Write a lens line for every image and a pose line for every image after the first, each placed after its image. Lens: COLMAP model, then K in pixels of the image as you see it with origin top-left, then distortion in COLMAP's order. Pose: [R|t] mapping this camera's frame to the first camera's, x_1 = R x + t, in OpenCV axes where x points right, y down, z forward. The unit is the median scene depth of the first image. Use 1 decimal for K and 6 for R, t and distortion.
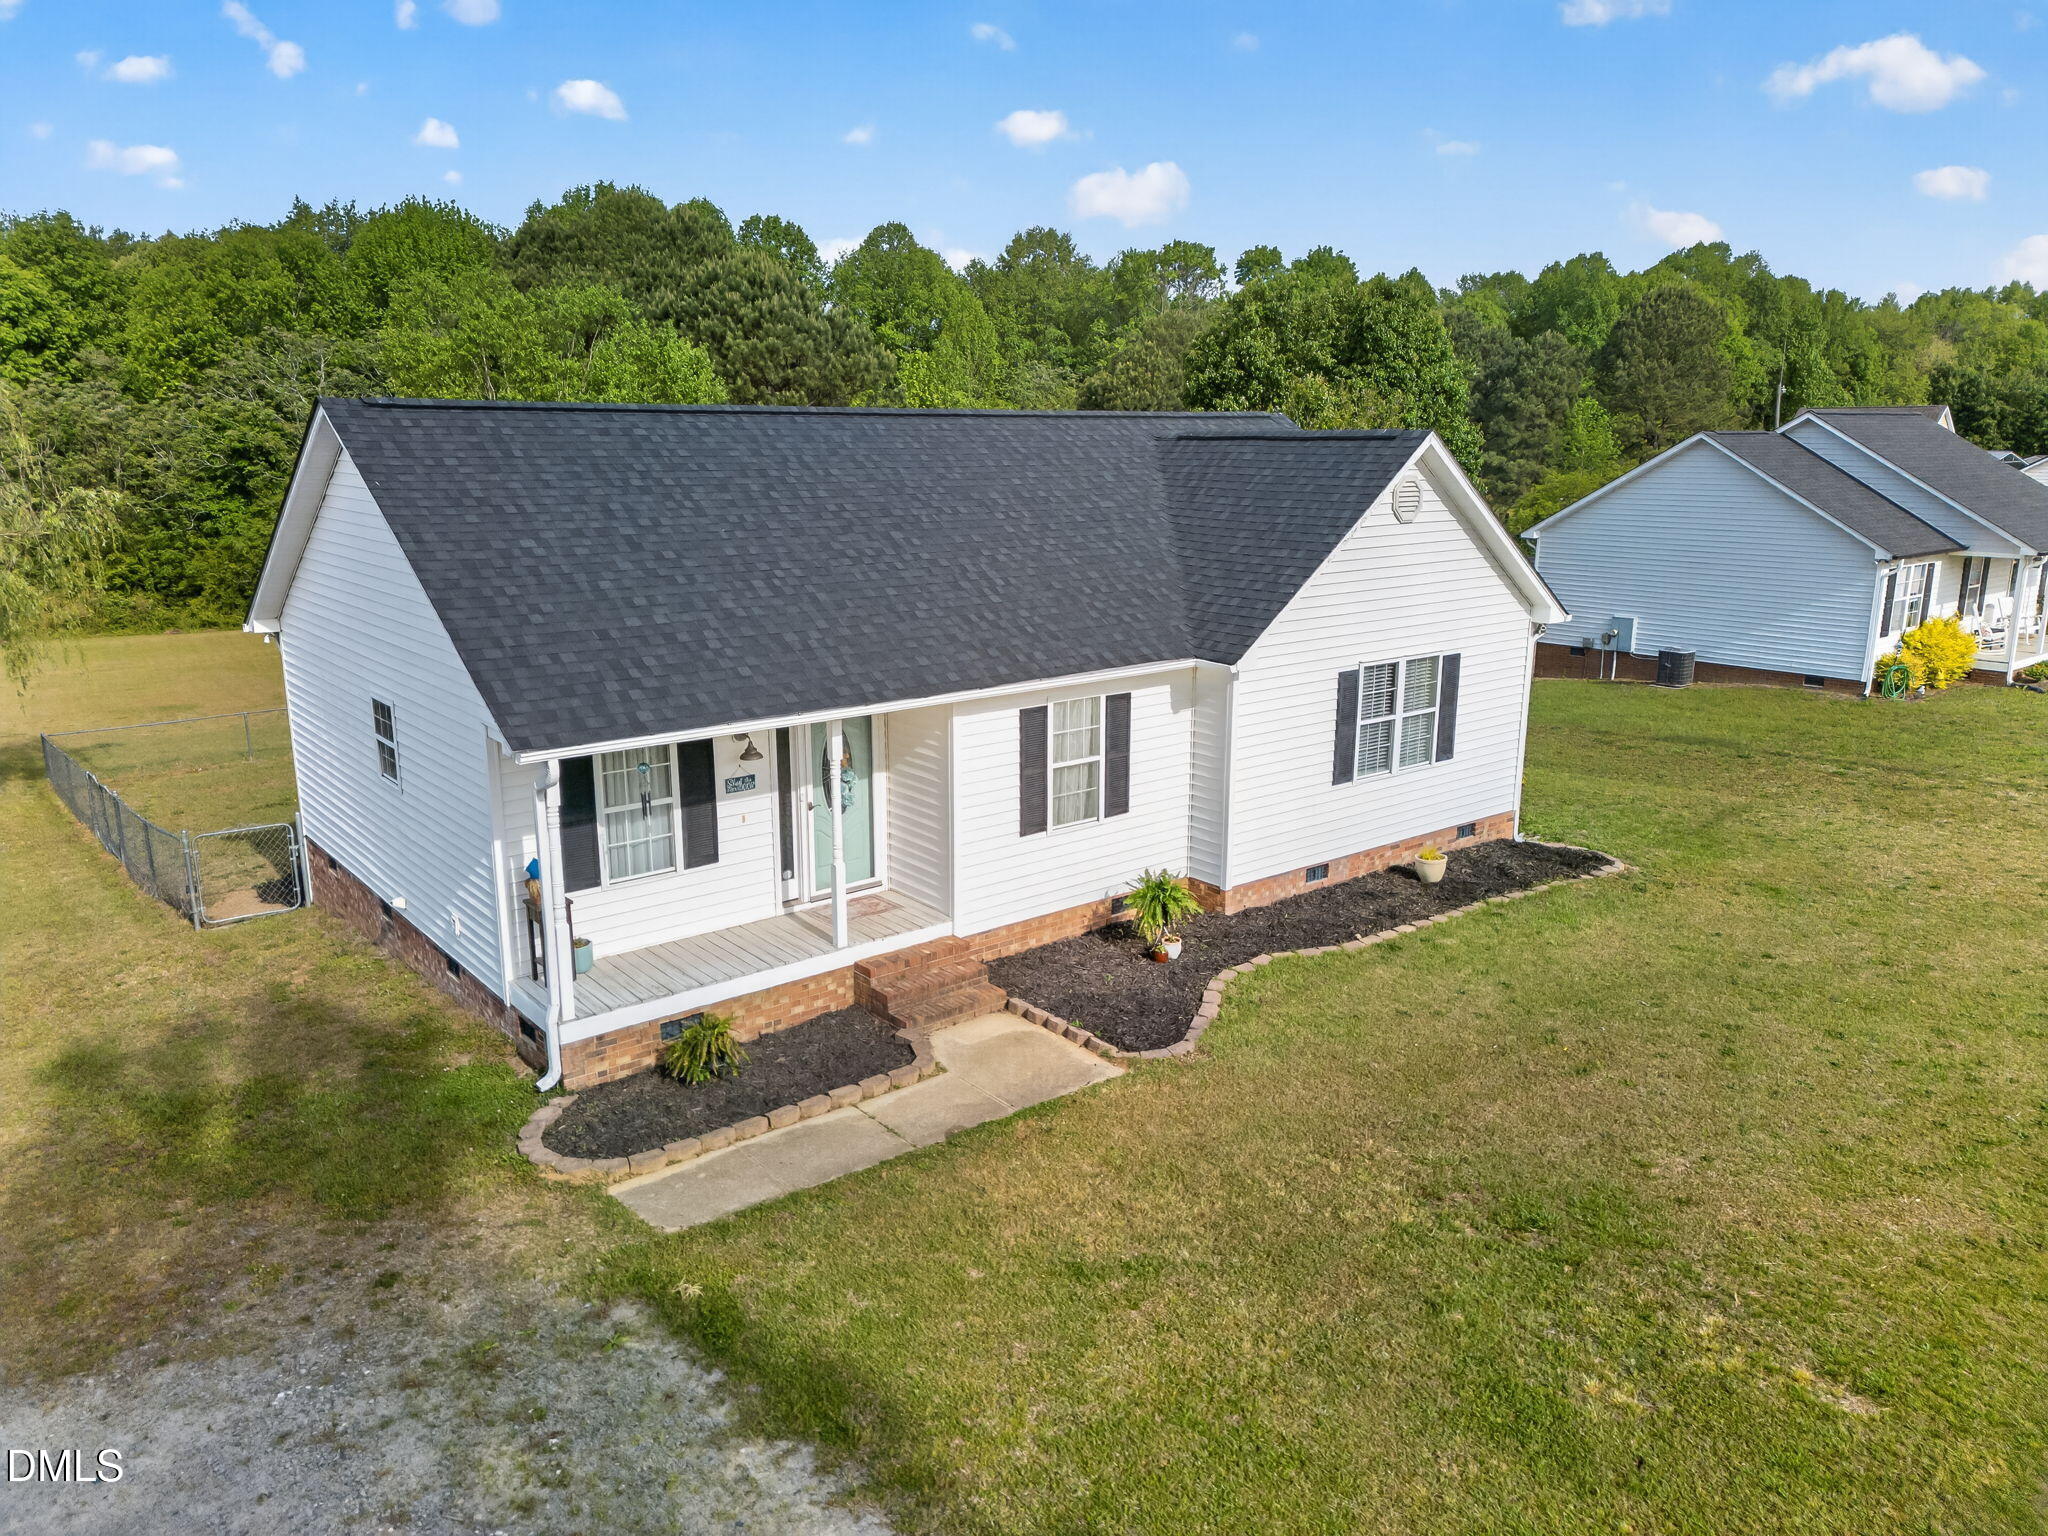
lens RADIAL K [[1358.8, 0, 1024.0], [0, 1358.8, 768.0], [0, 0, 1]] dist [0.079256, -0.060573]
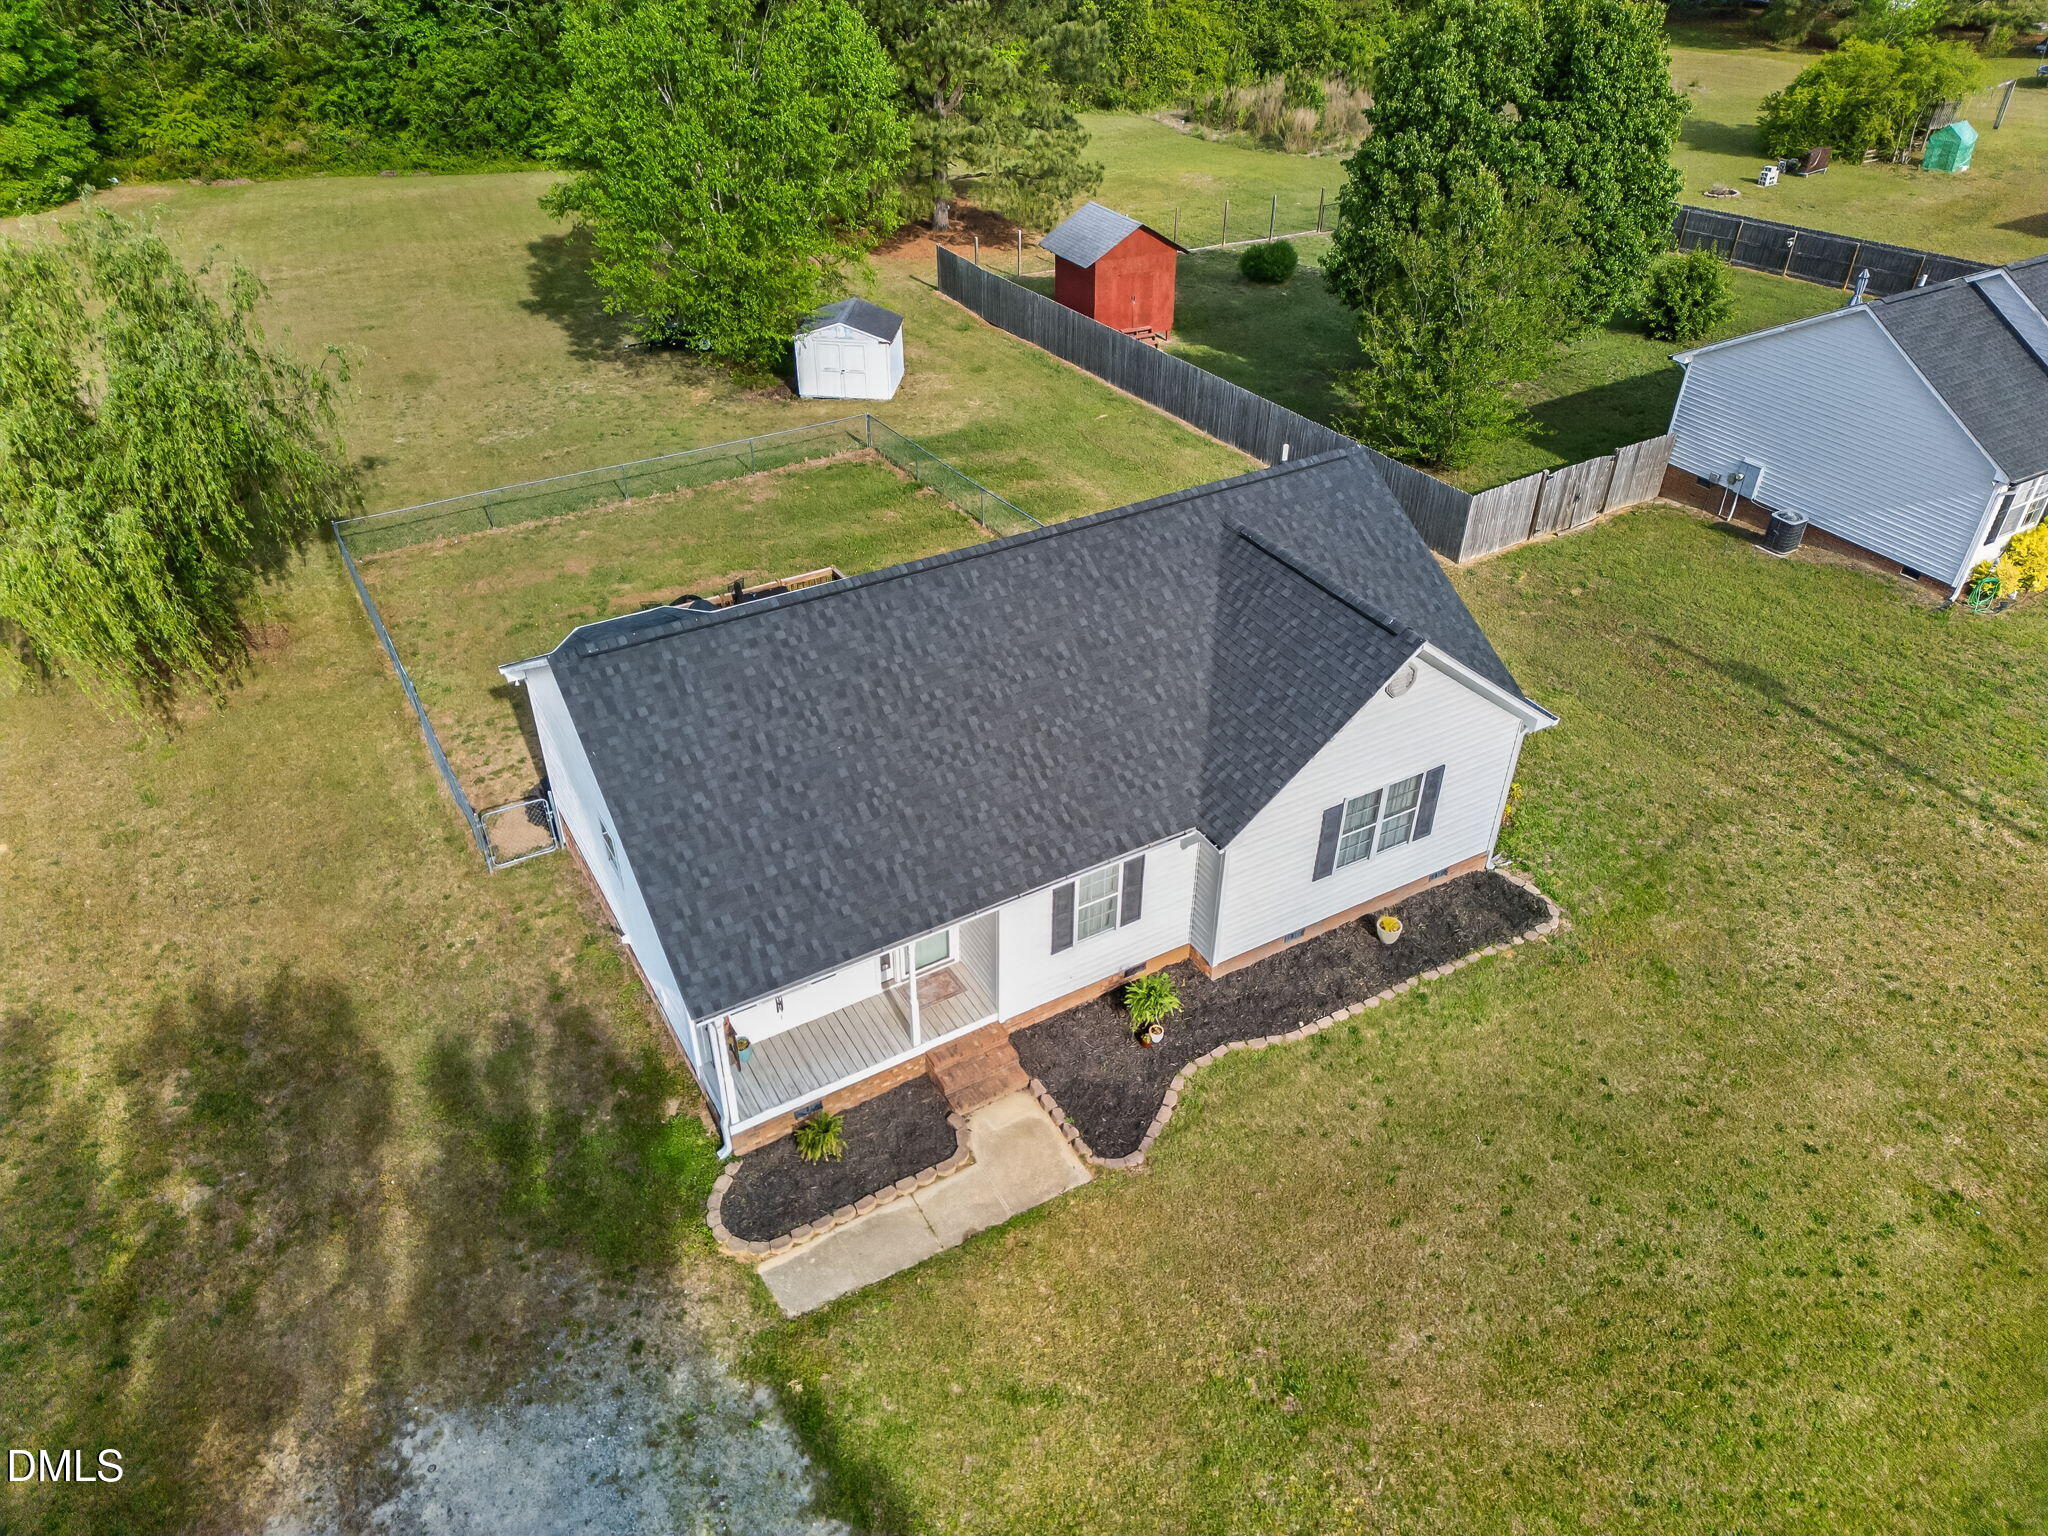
lens RADIAL K [[1347.4, 0, 1035.3], [0, 1347.4, 741.5], [0, 0, 1]] dist [0.081538, -0.070870]
pose [[0.989299, 0.091488, -0.113656, 0.127528], [-0.044053, 0.929928, 0.365093, -0.708905], [0.139093, -0.356179, 0.924007, -0.206318]]
